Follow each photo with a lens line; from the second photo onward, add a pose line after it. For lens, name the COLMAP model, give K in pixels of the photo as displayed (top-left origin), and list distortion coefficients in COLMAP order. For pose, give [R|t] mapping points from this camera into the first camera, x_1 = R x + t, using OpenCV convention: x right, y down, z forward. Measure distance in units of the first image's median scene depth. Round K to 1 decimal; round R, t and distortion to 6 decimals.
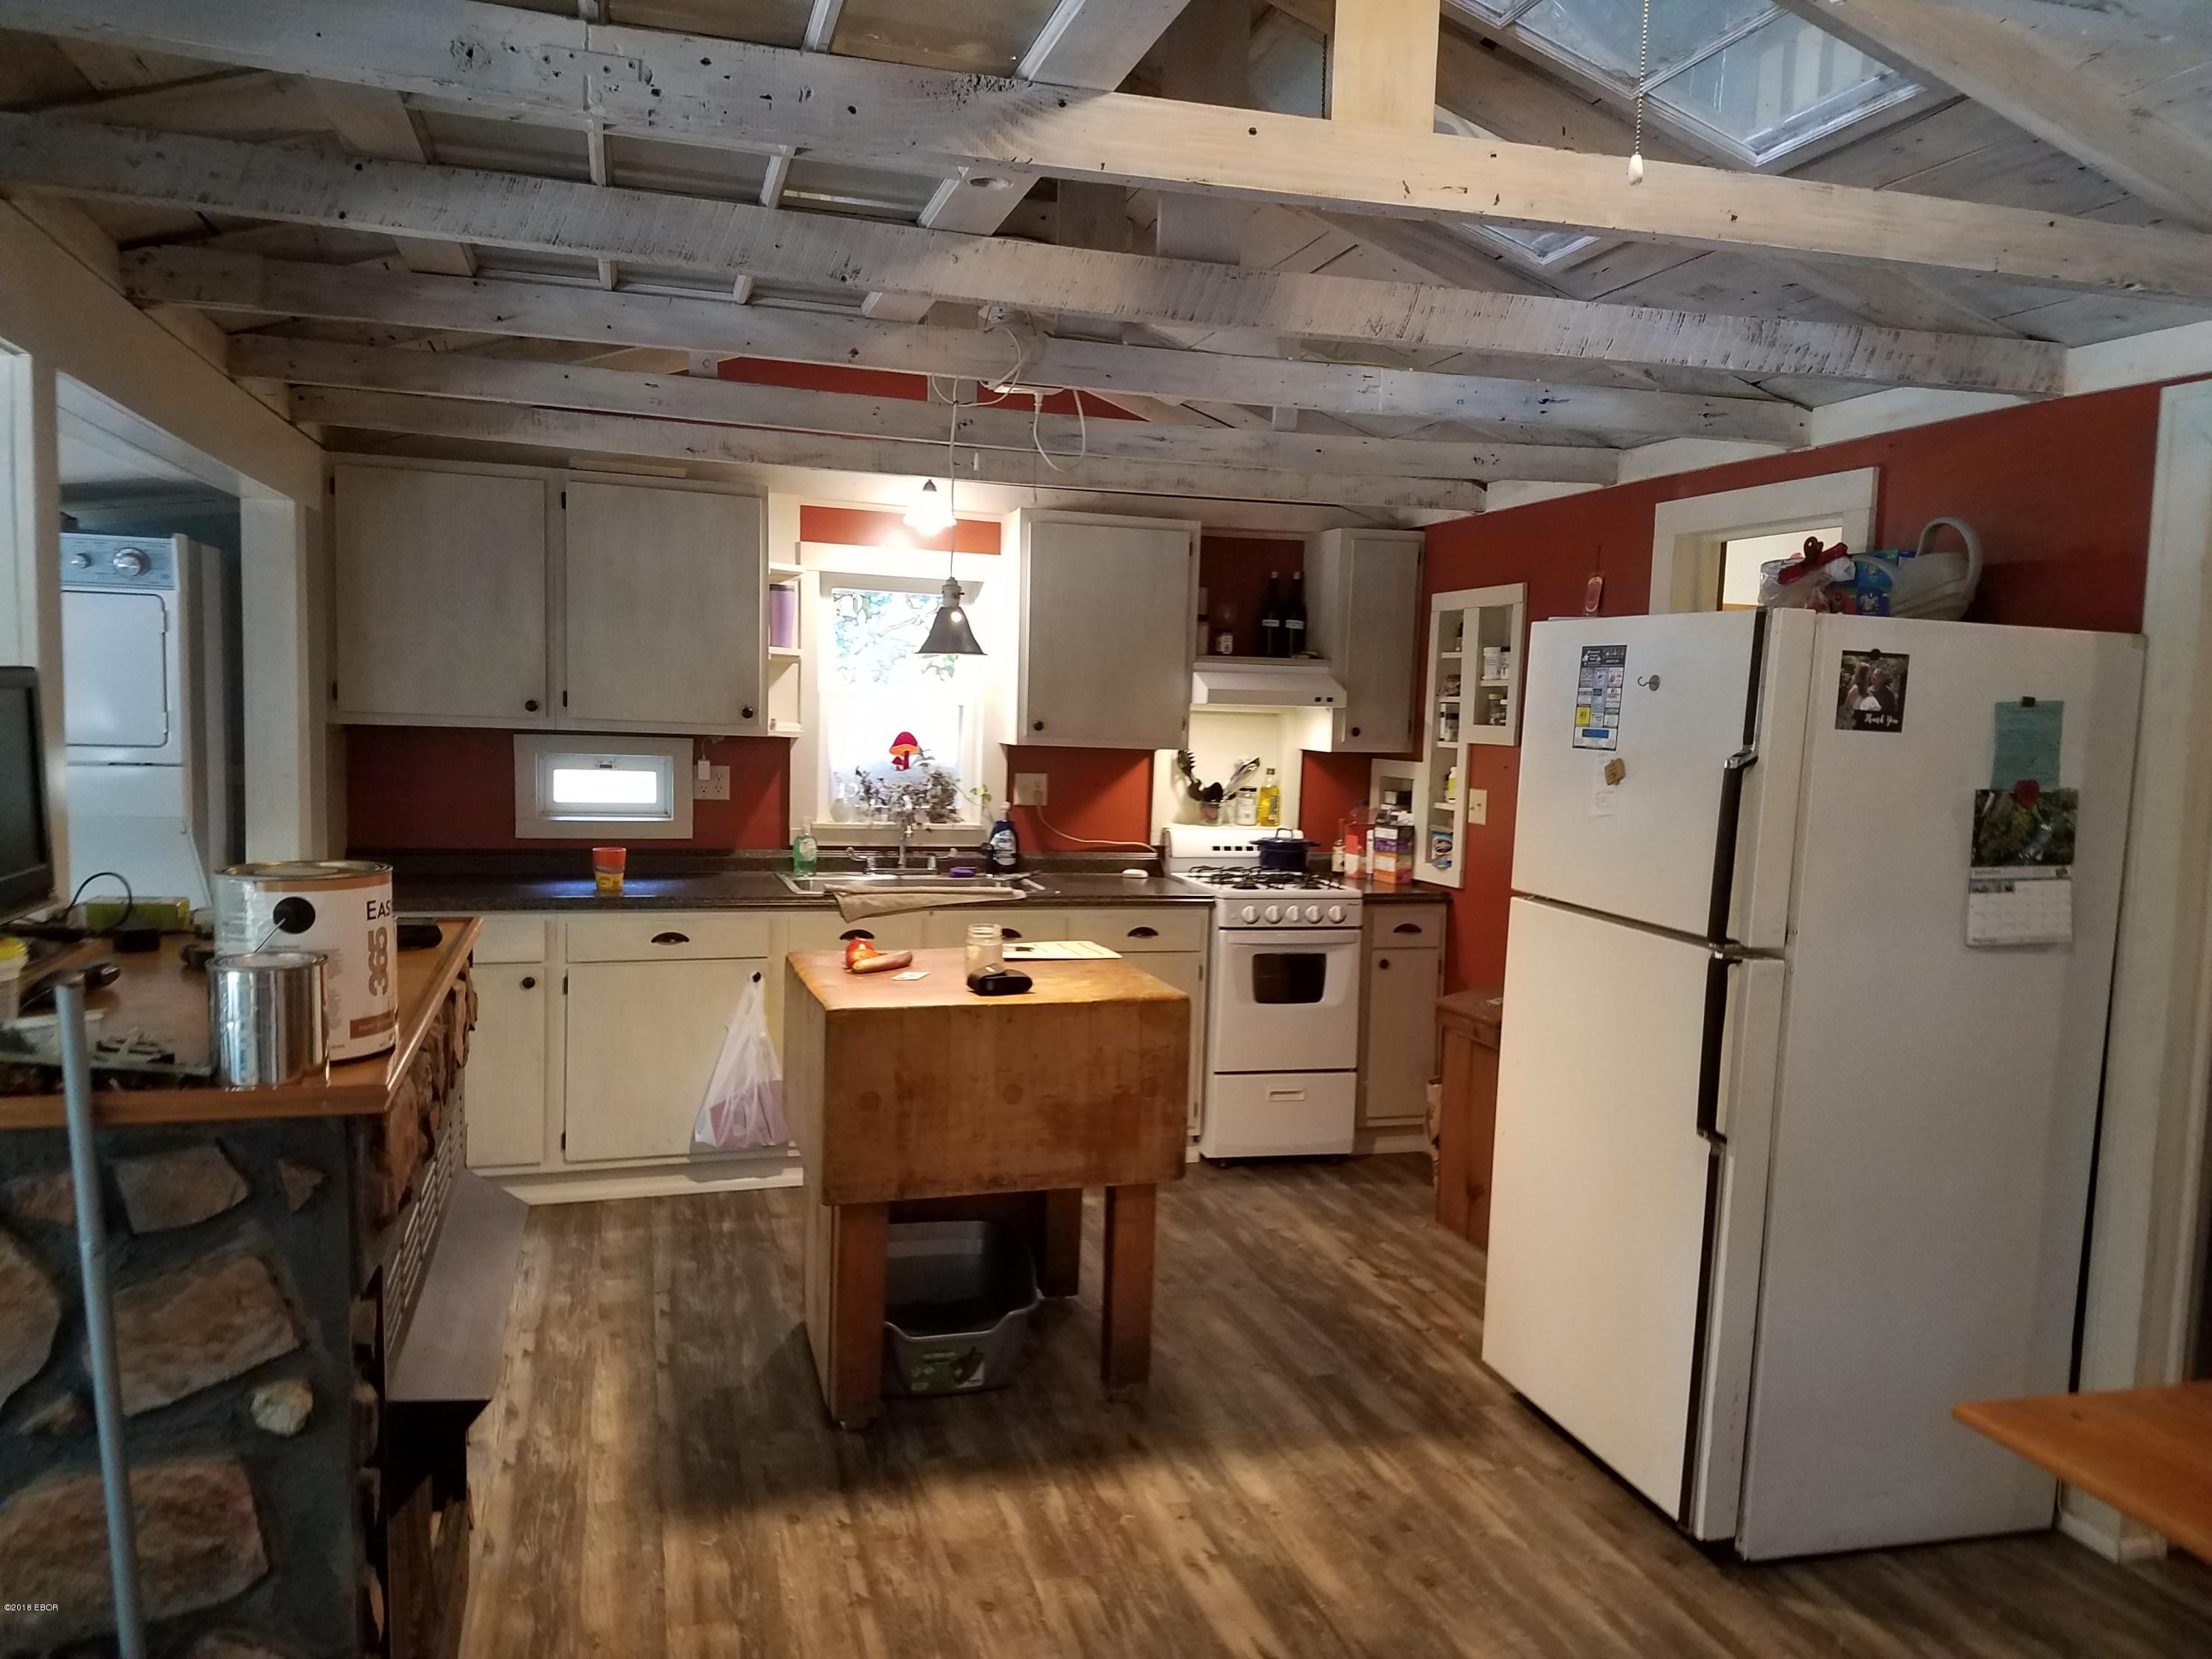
lens RADIAL K [[1681.3, 0, 1113.7], [0, 1681.3, 896.8], [0, 0, 1]] dist [0.316690, -0.516757]
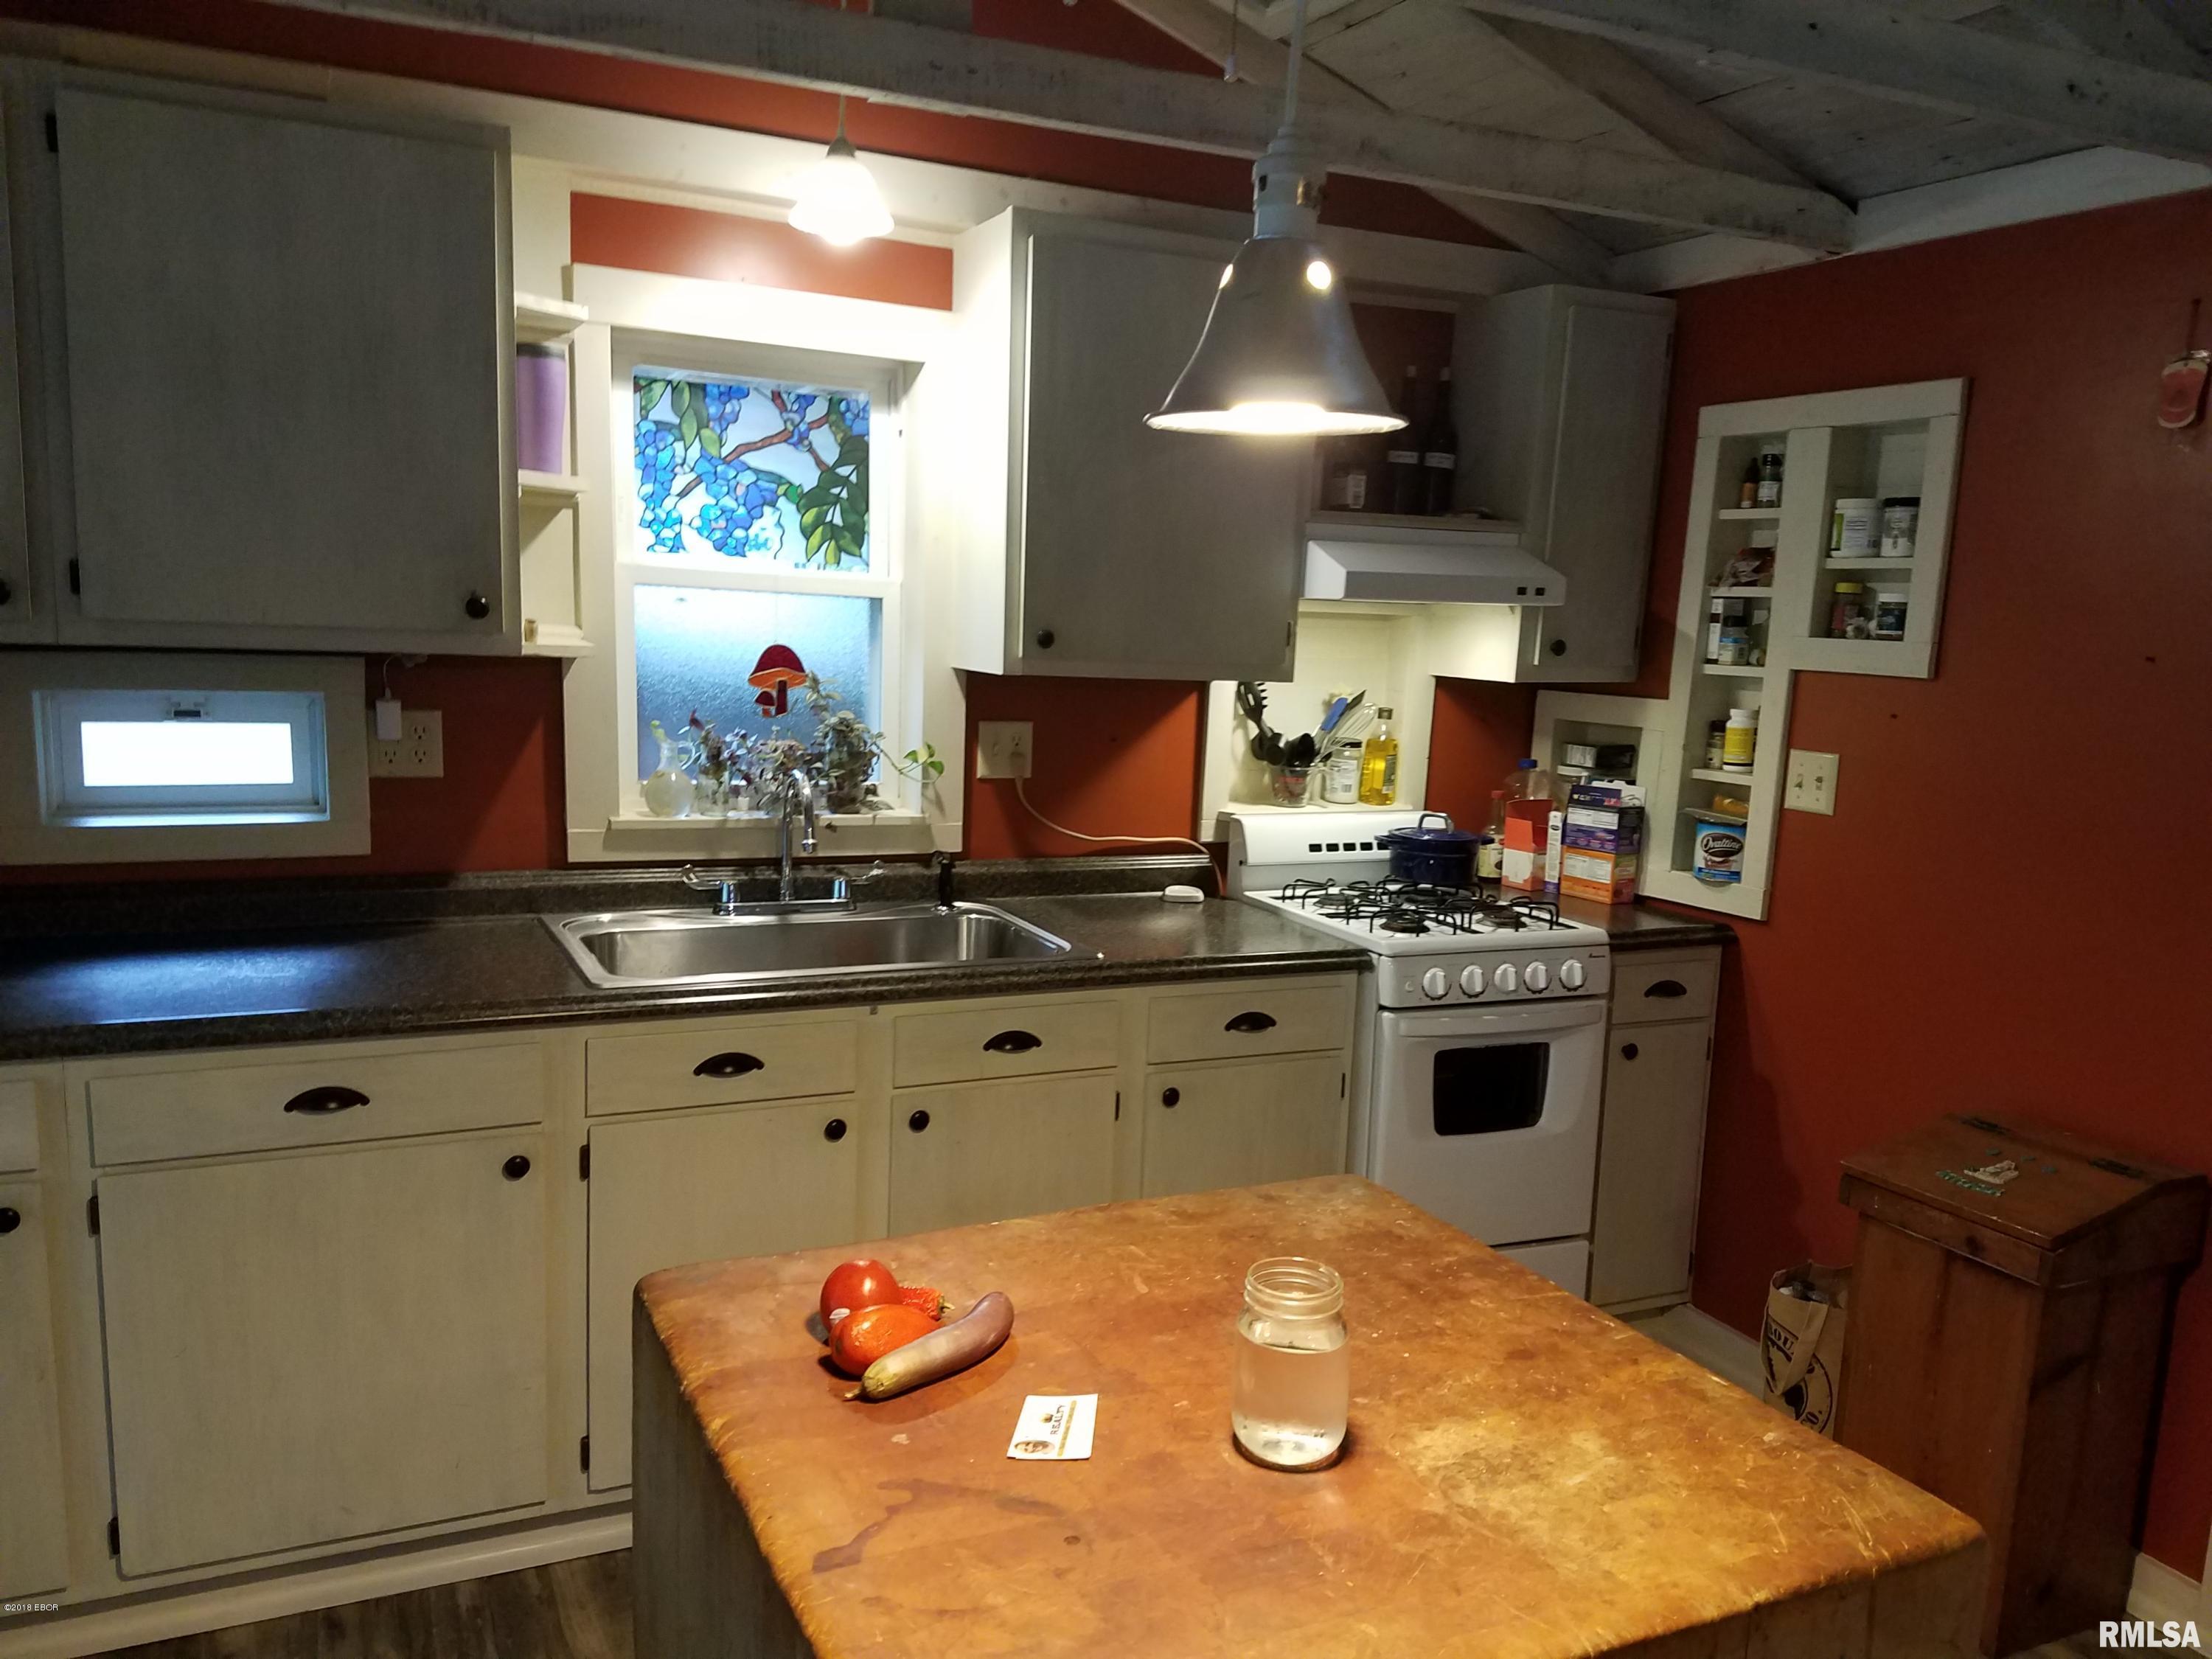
lens RADIAL K [[1691.1, 0, 1103.9], [0, 1691.1, 916.4], [0, 0, 1]] dist [0.297985, -0.515908]
pose [[0.988920, -0.018151, 0.147338, -0.104265], [0.007397, 0.997289, 0.073210, -0.050772], [-0.148267, -0.071309, 0.986373, 0.437583]]
